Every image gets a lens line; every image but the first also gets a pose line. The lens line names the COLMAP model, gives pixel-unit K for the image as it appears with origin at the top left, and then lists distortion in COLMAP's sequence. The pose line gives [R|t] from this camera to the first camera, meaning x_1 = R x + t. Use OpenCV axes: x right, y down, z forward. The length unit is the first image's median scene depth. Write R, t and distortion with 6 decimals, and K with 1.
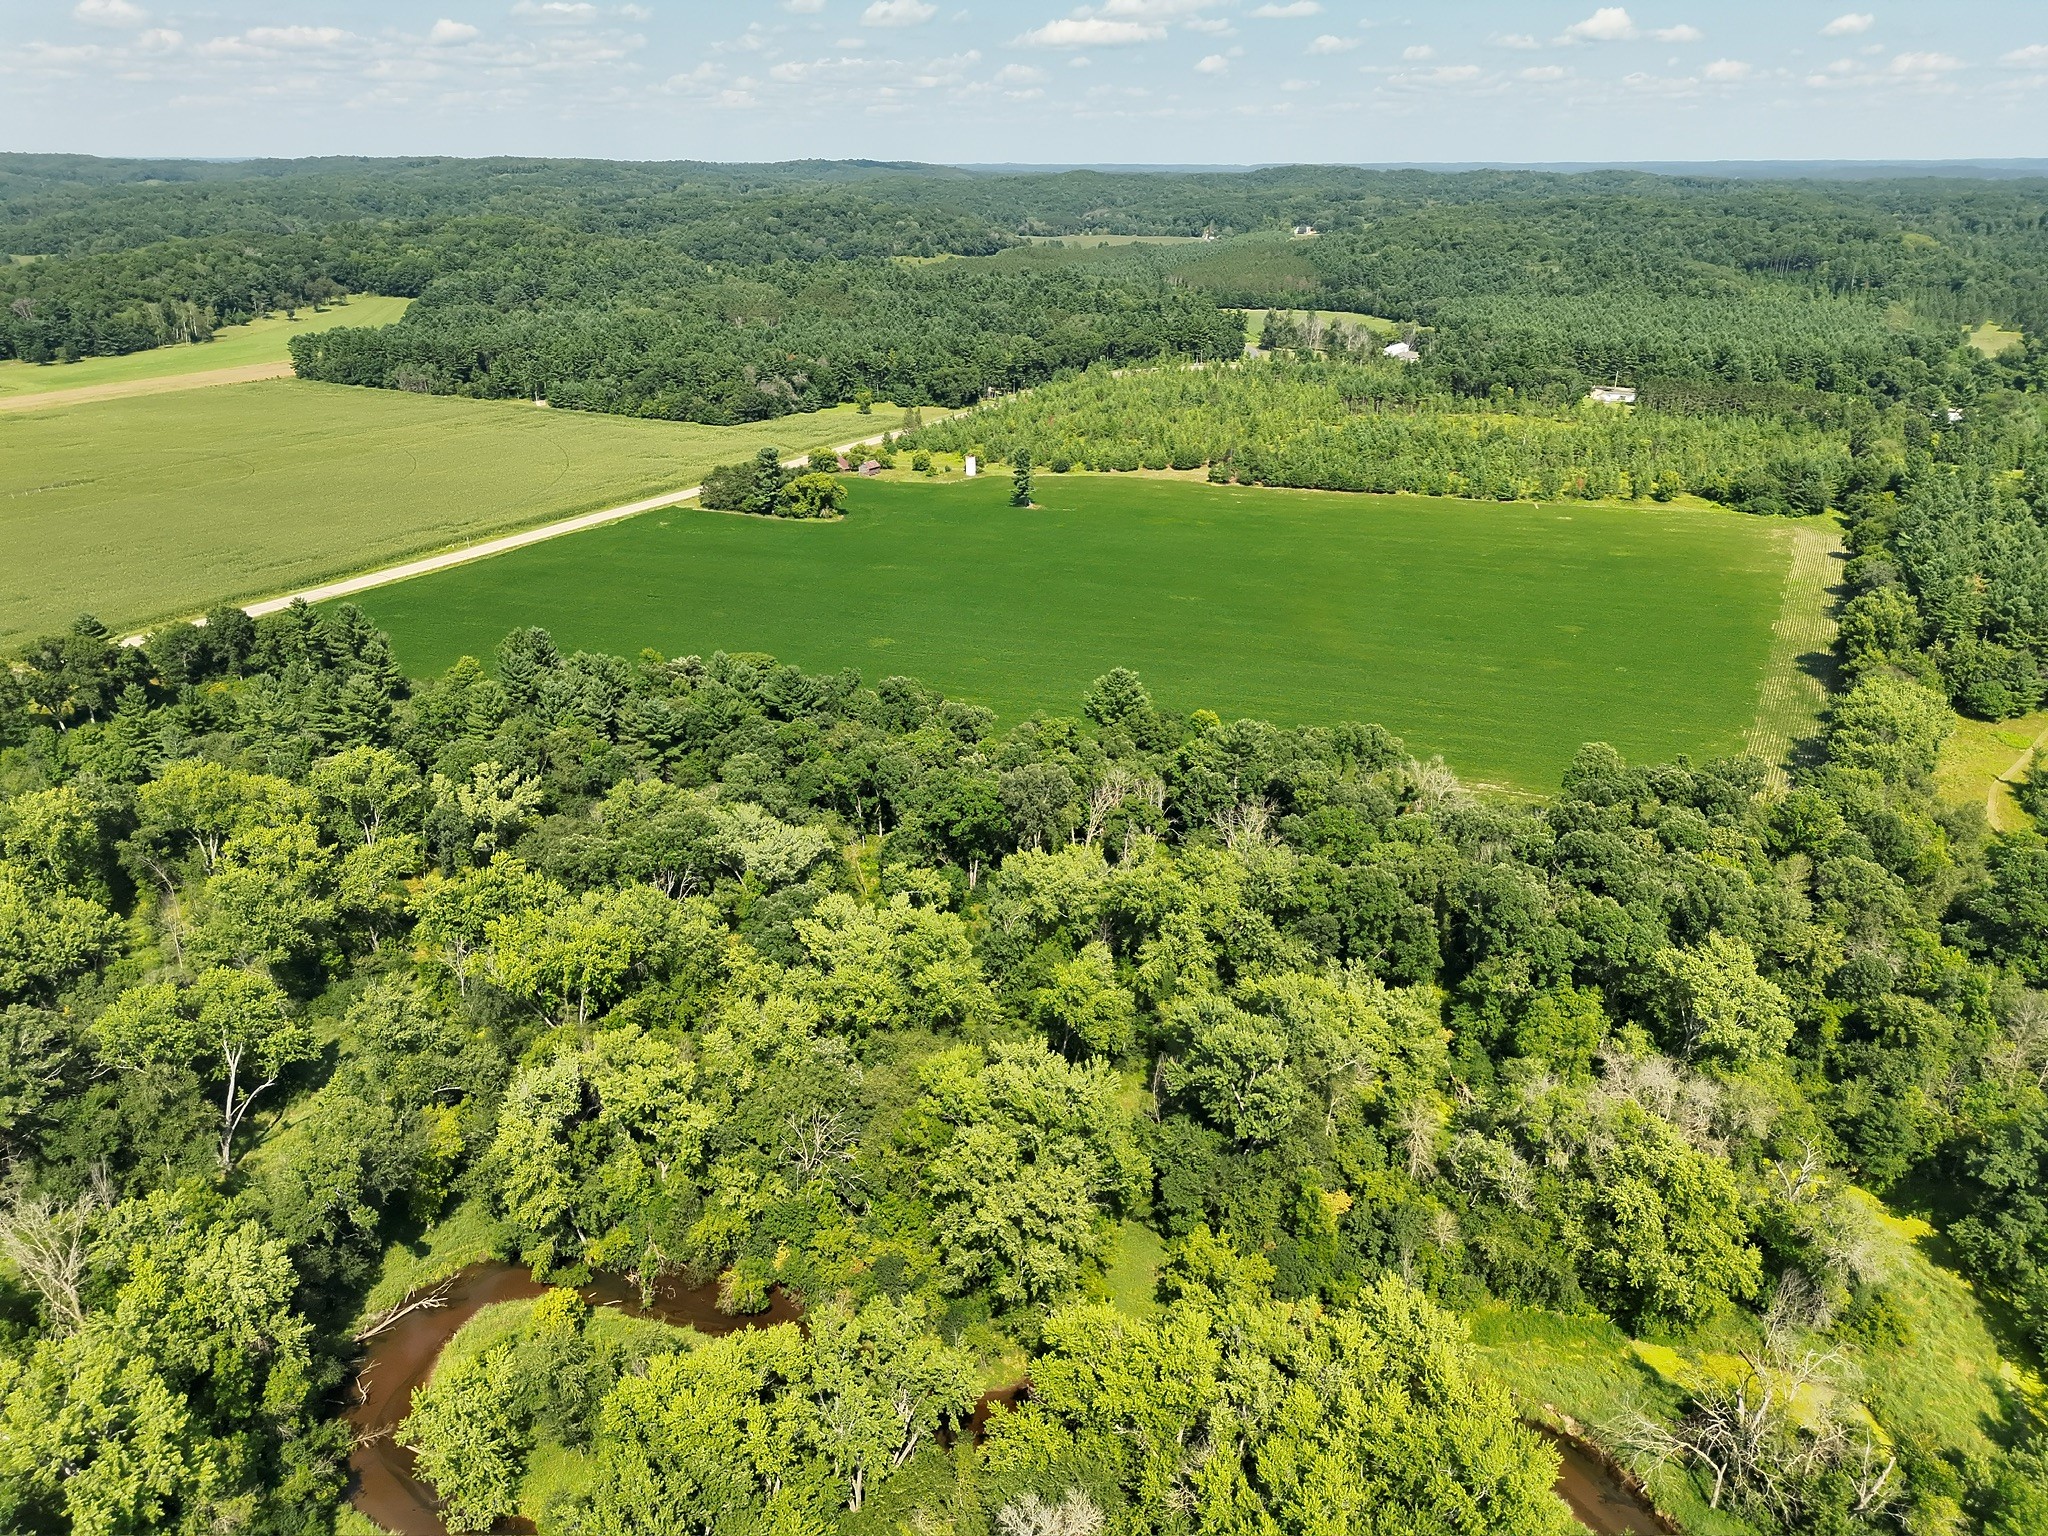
lens RADIAL K [[1437.0, 0, 1034.4], [0, 1437.0, 774.0], [0, 0, 1]] dist [0.066037, -0.055670]
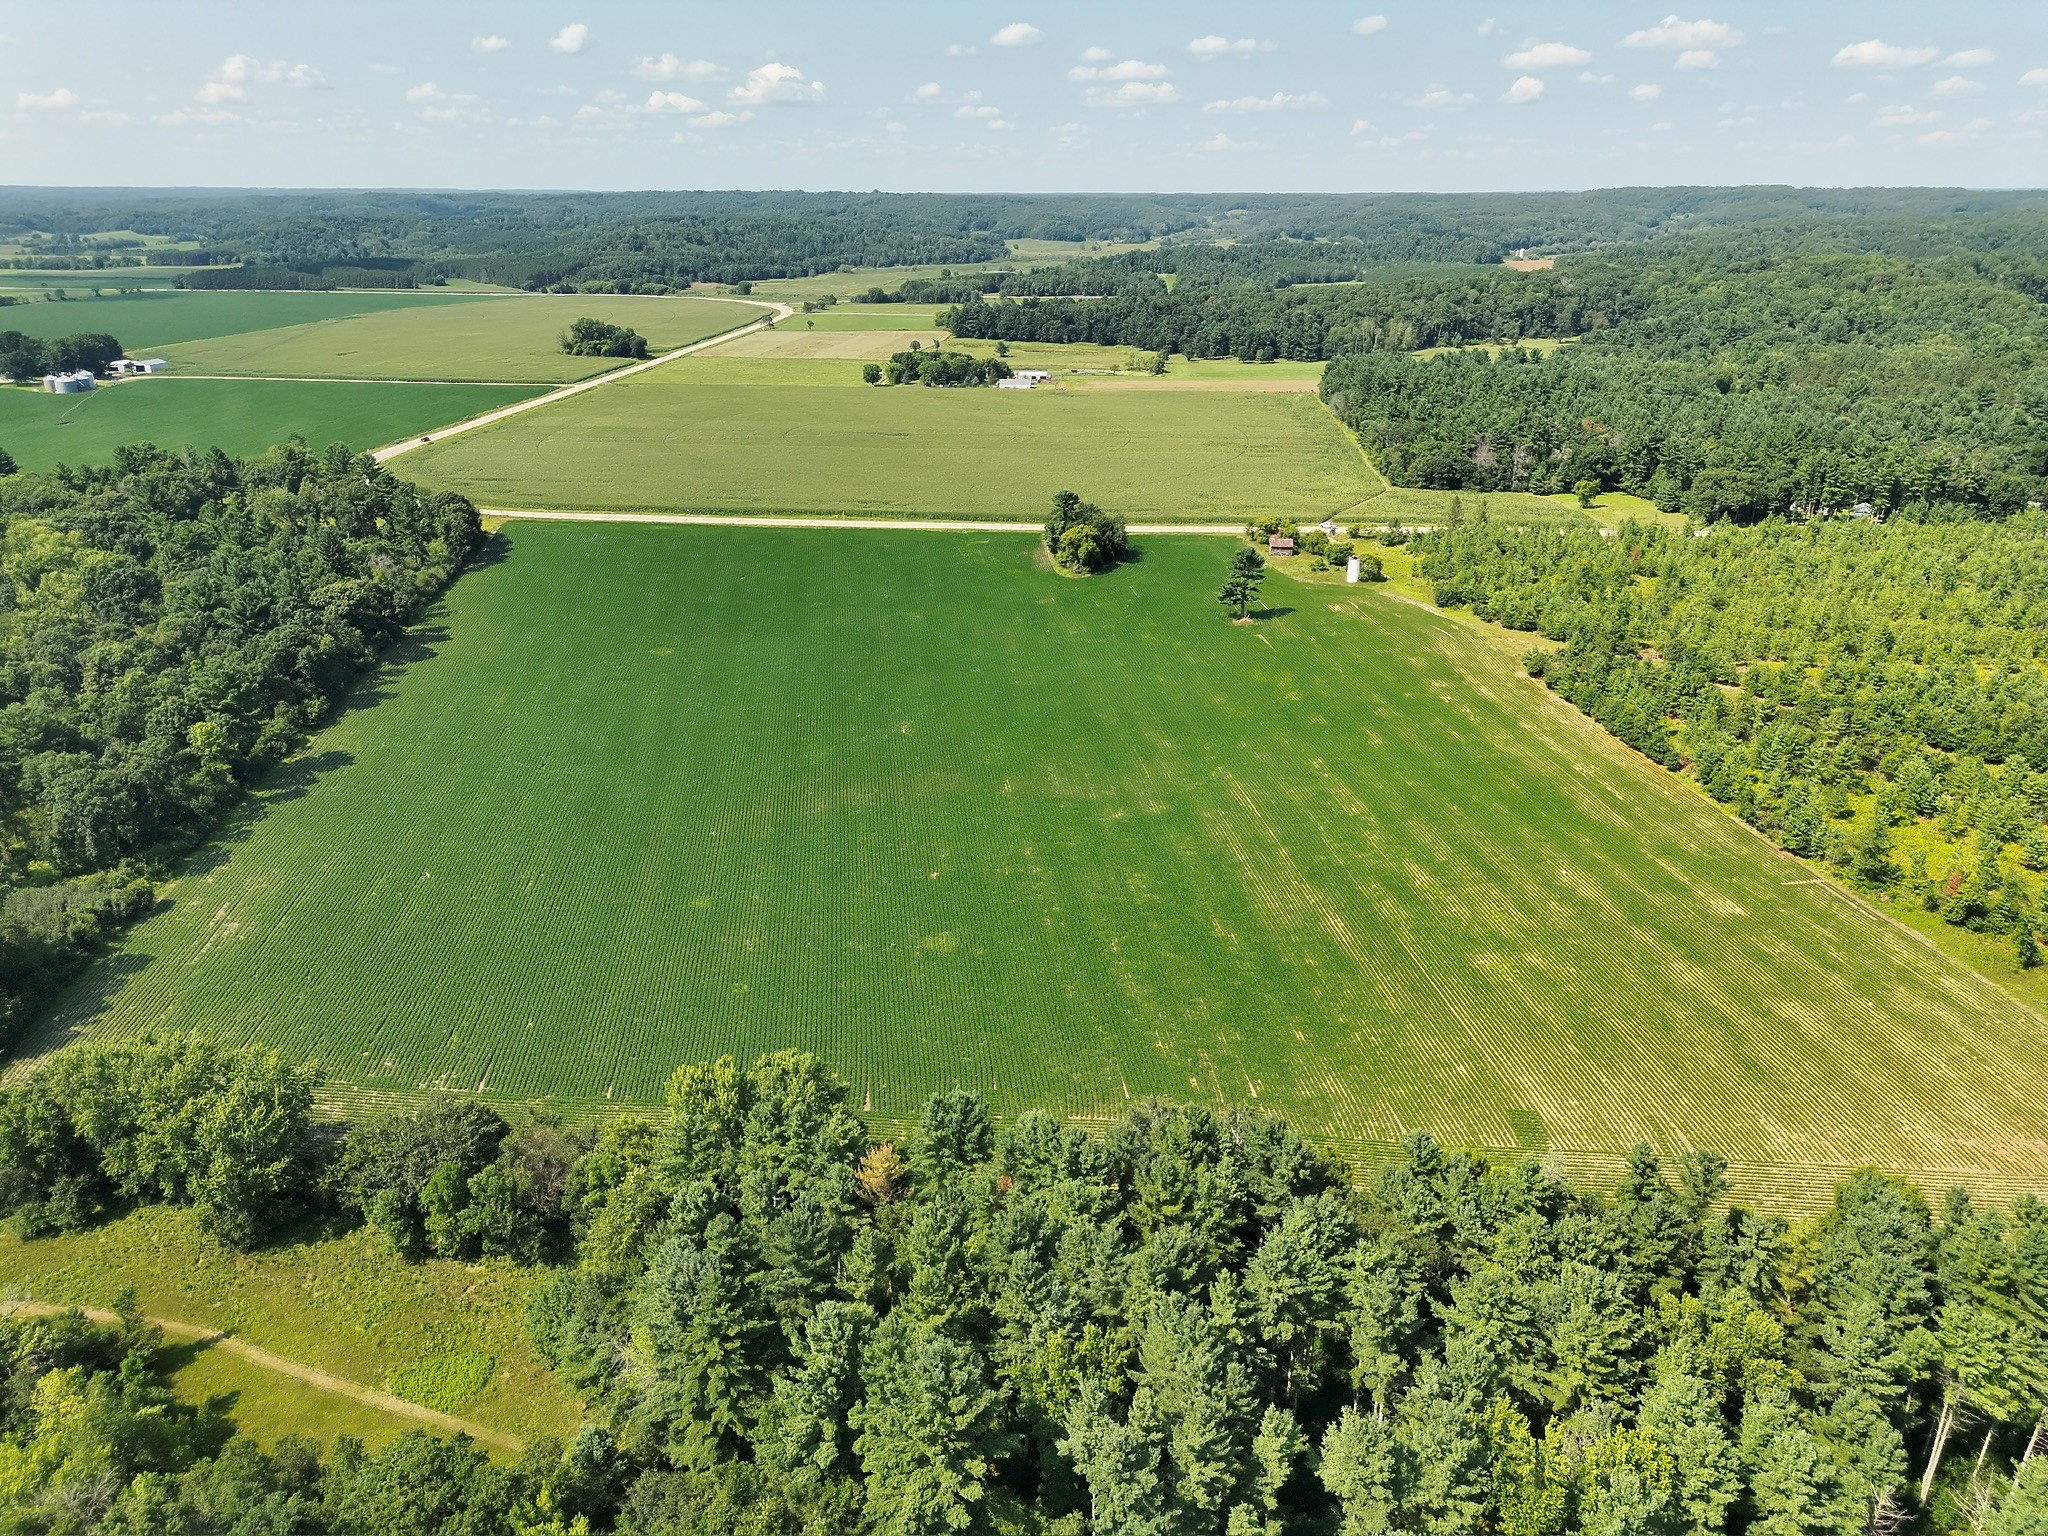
lens RADIAL K [[1437.0, 0, 1028.7], [0, 1437.0, 782.0], [0, 0, 1]] dist [0.066037, -0.055670]
pose [[0.401392, 0.345913, -0.848074, 0.522925], [-0.358804, 0.911318, 0.201888, -0.177963], [0.842701, 0.223256, 0.489911, 0.424219]]
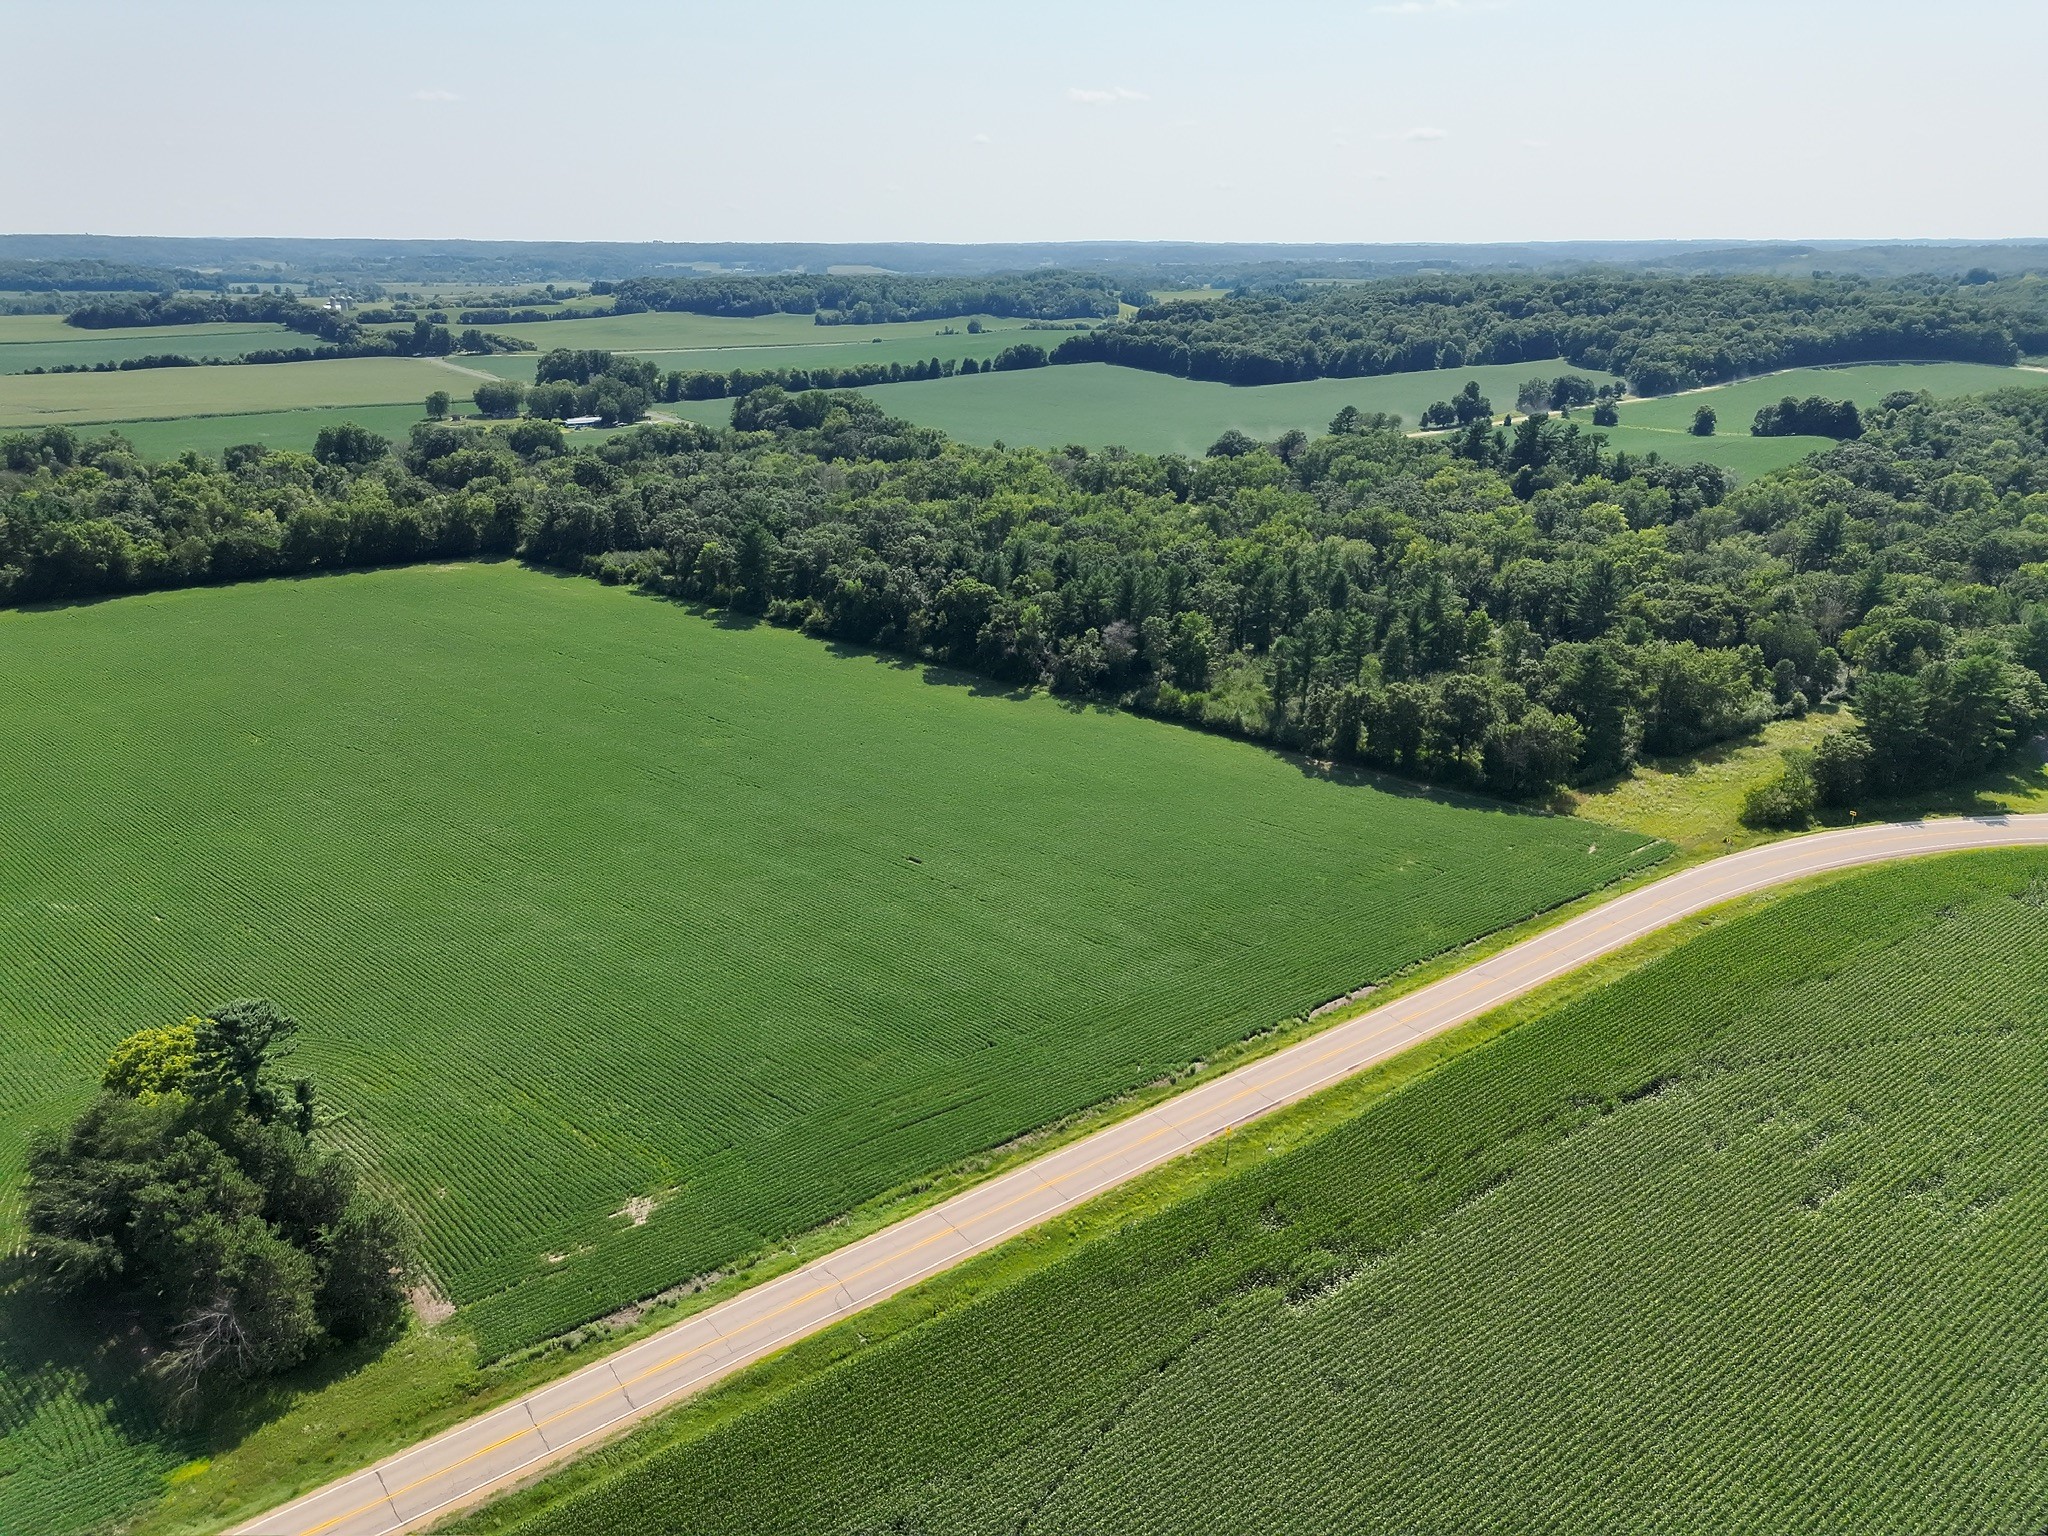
lens RADIAL K [[1437.0, 0, 1026.5], [0, 1437.0, 770.2], [0, 0, 1]] dist [0.066037, -0.055670]
pose [[-0.905488, -0.147525, 0.397904, -0.331480], [0.163107, 0.744626, 0.647247, -0.323632], [-0.391775, 0.650975, -0.650188, 0.839145]]
